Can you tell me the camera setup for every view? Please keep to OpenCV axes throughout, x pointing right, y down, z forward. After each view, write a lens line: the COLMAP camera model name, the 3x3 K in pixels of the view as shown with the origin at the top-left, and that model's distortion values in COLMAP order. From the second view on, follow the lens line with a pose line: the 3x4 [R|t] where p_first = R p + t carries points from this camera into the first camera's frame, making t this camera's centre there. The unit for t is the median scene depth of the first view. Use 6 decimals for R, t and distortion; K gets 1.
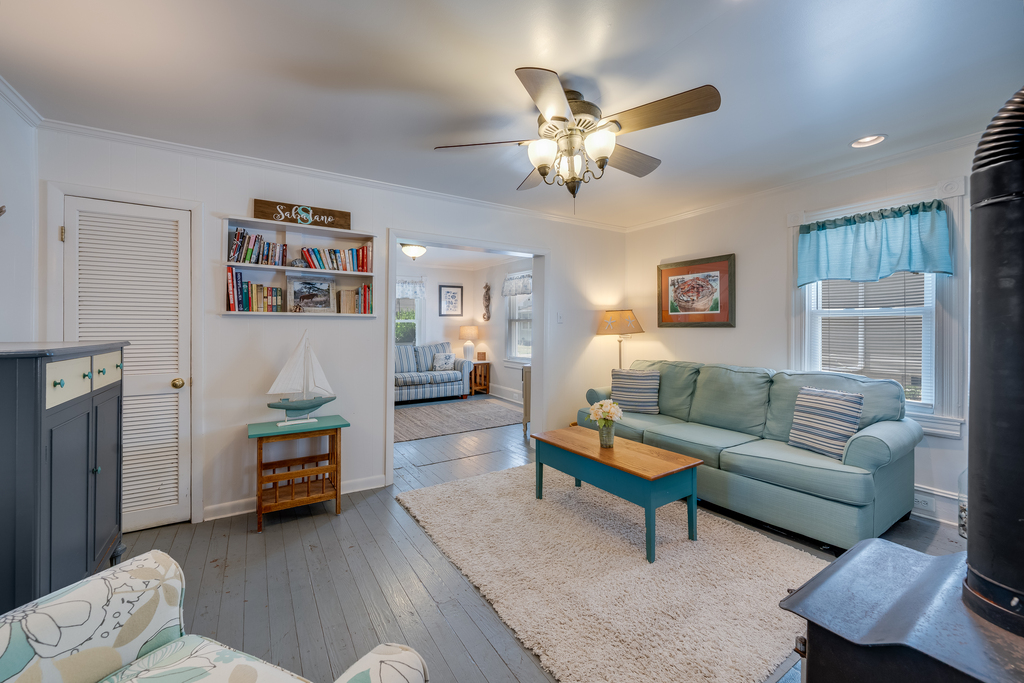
lens RADIAL K [[401.8, 0, 512.0], [0, 401.8, 331.8], [0, 0, 1]] dist [-0.000601, -0.000474]
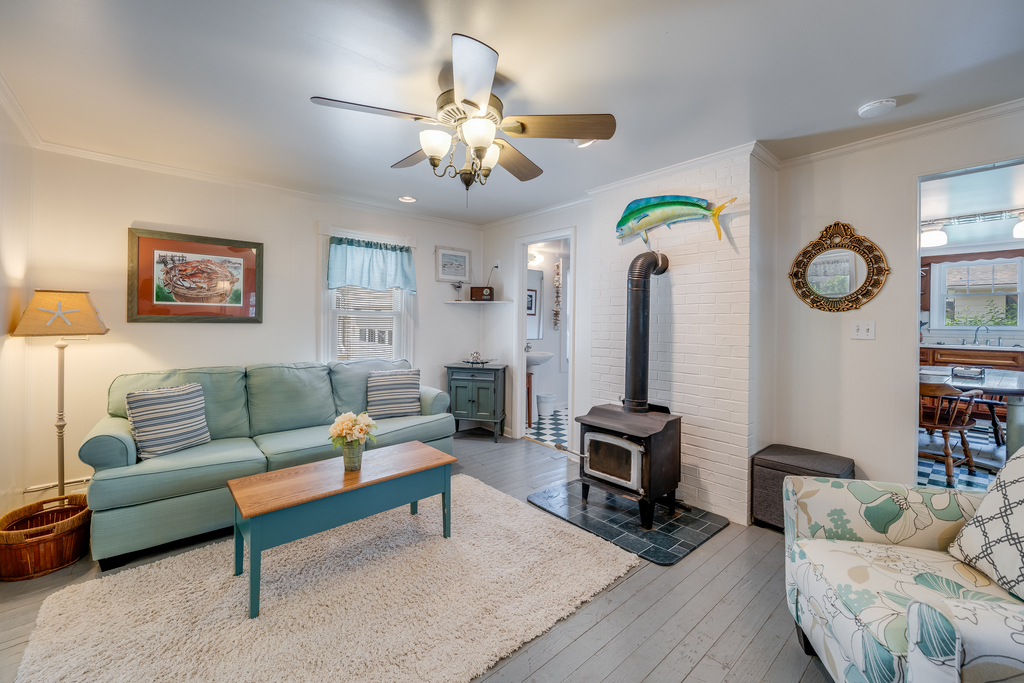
lens RADIAL K [[416.2, 0, 502.8], [0, 416.2, 319.1], [0, 0, 1]] dist [0.002959, 0.000146]
pose [[-0.139125, 0.002772, 0.990271, -0.412292], [-0.000589, 0.999996, -0.002882, -0.015216], [-0.990275, -0.000984, -0.139123, 0.507418]]
